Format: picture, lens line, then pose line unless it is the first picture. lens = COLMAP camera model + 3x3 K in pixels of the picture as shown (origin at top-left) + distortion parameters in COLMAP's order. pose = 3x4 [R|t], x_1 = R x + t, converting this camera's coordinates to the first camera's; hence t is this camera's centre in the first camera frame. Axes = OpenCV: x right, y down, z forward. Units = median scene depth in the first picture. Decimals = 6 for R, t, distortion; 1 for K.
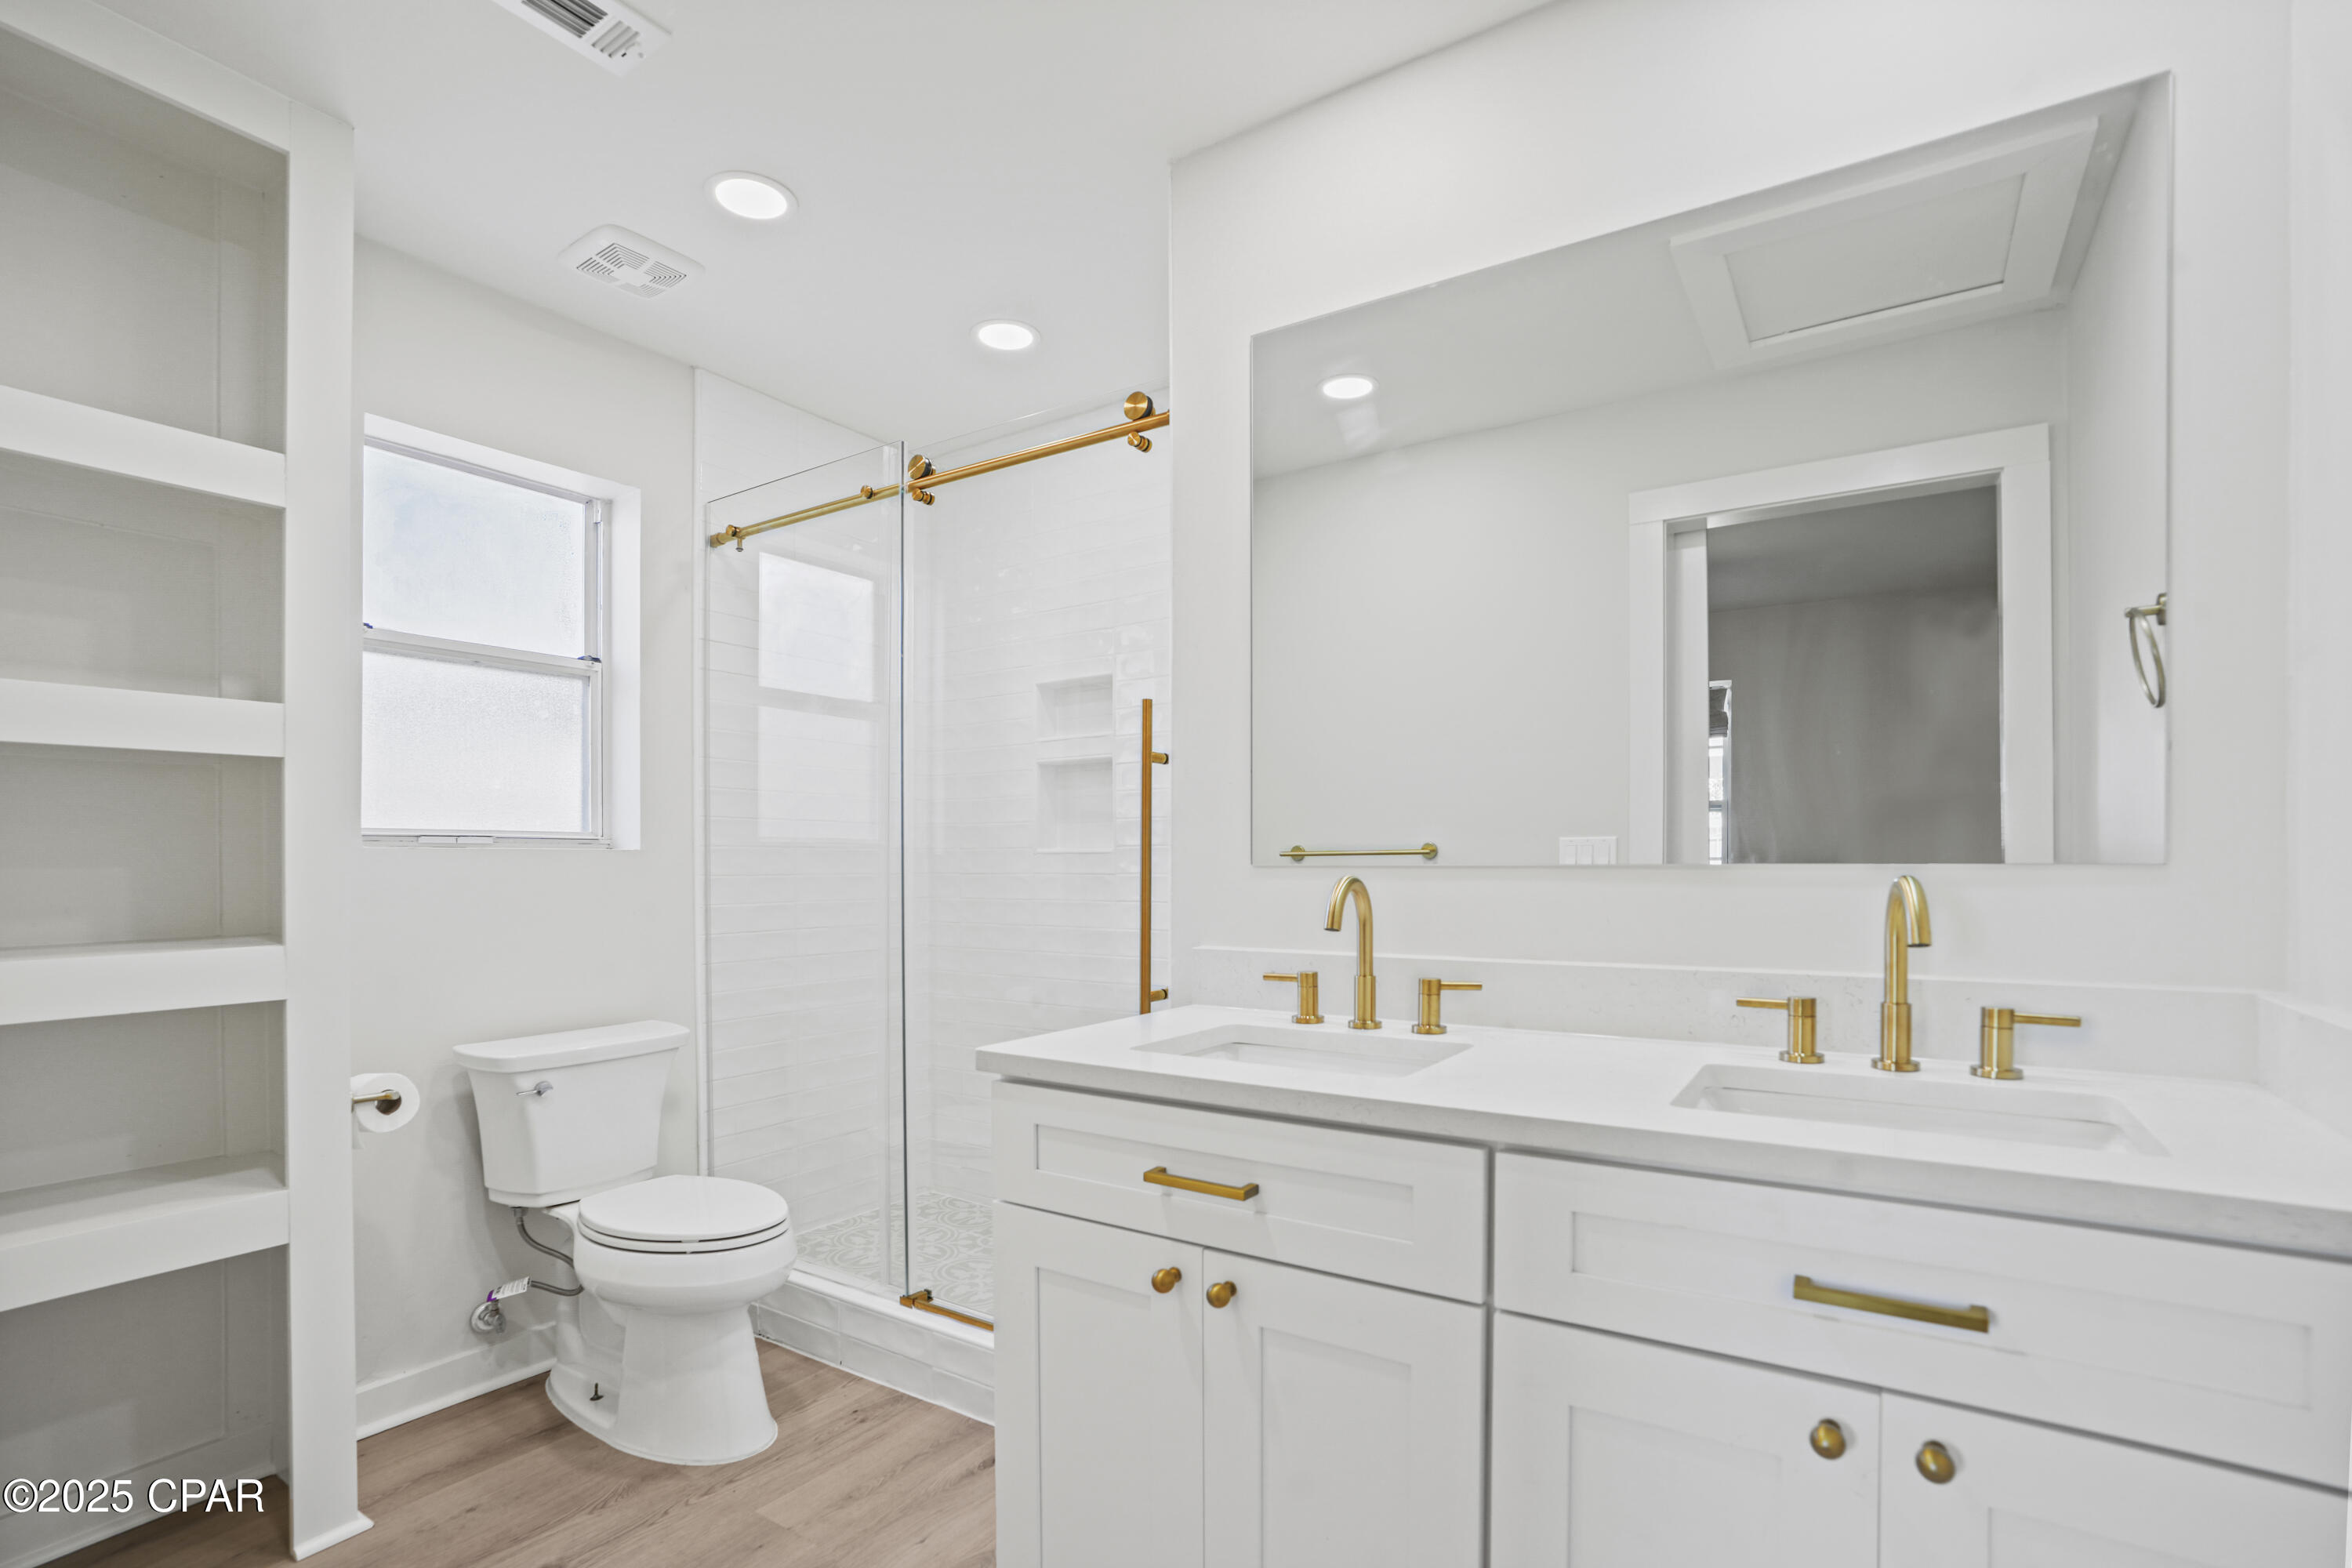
lens RADIAL K [[1093.7, 0, 1189.3], [0, 1093.7, 892.7], [0, 0, 1]] dist [-0.046715, 0.019736]
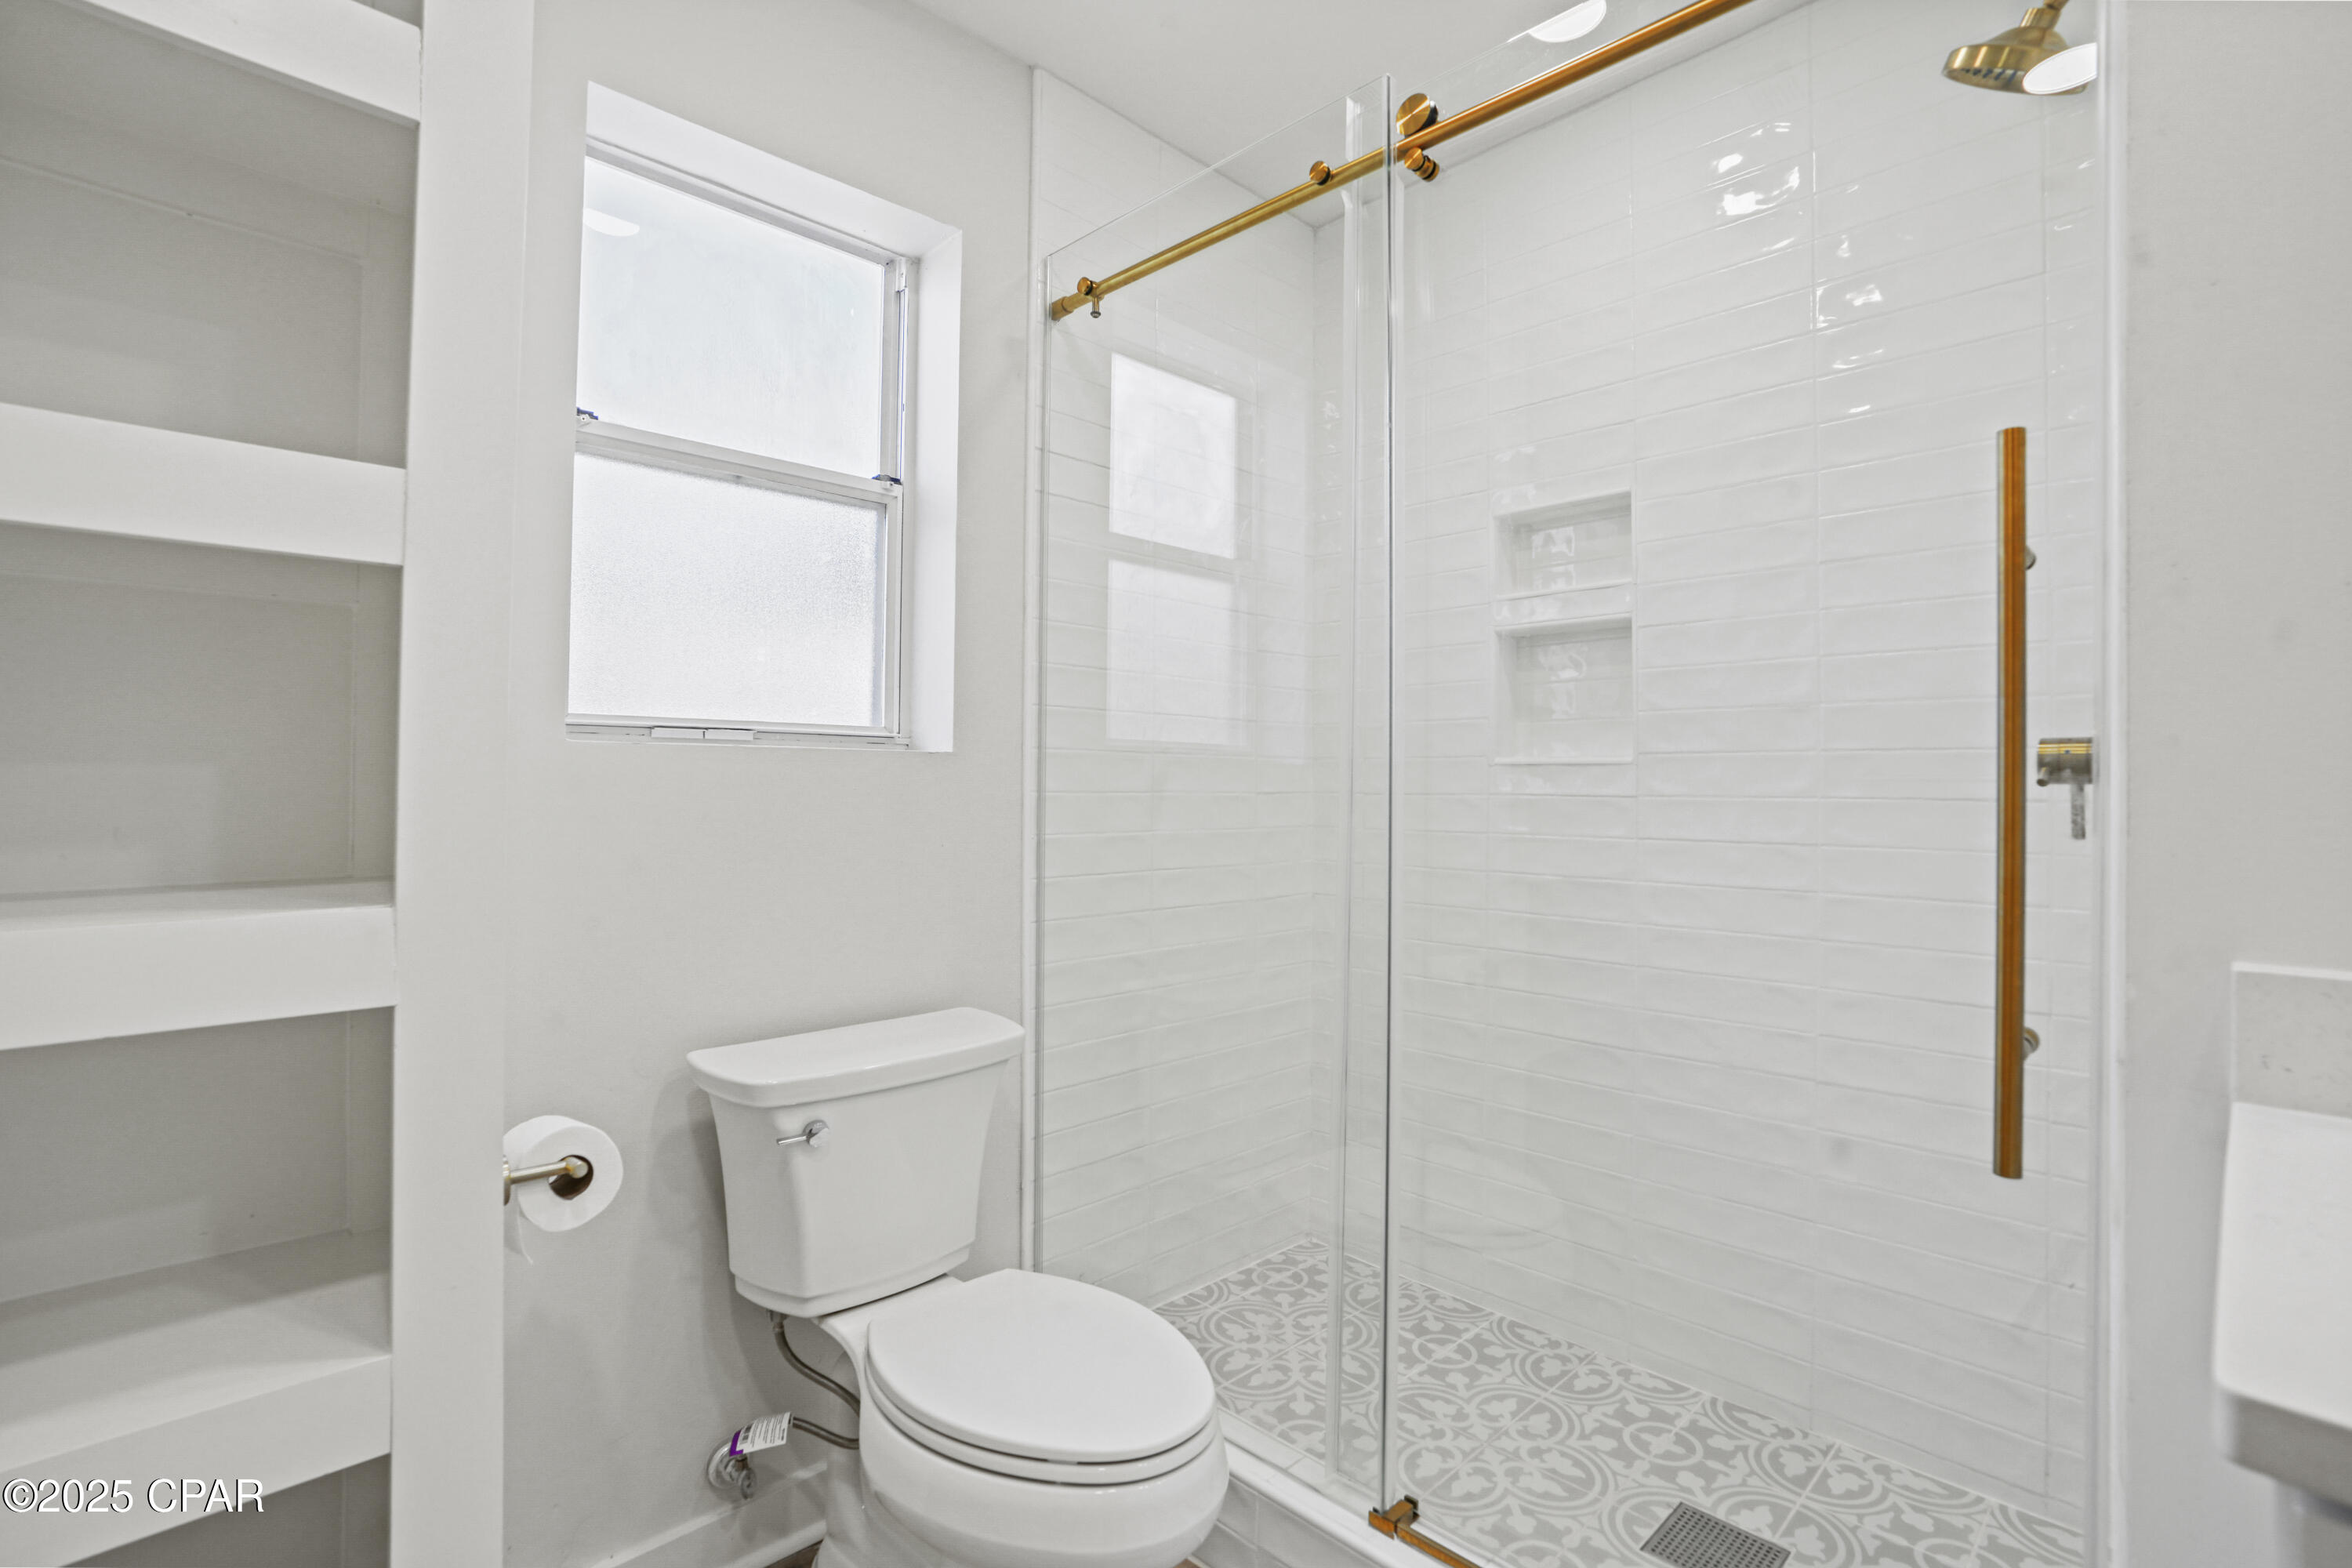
lens RADIAL K [[1093.7, 0, 1191.4], [0, 1093.7, 803.8], [0, 0, 1]] dist [-0.046715, 0.019736]
pose [[0.979362, 0.014744, -0.201577, -0.239255], [-0.017060, 0.999807, -0.009755, -0.003482], [0.201394, 0.012993, 0.979424, 0.387150]]
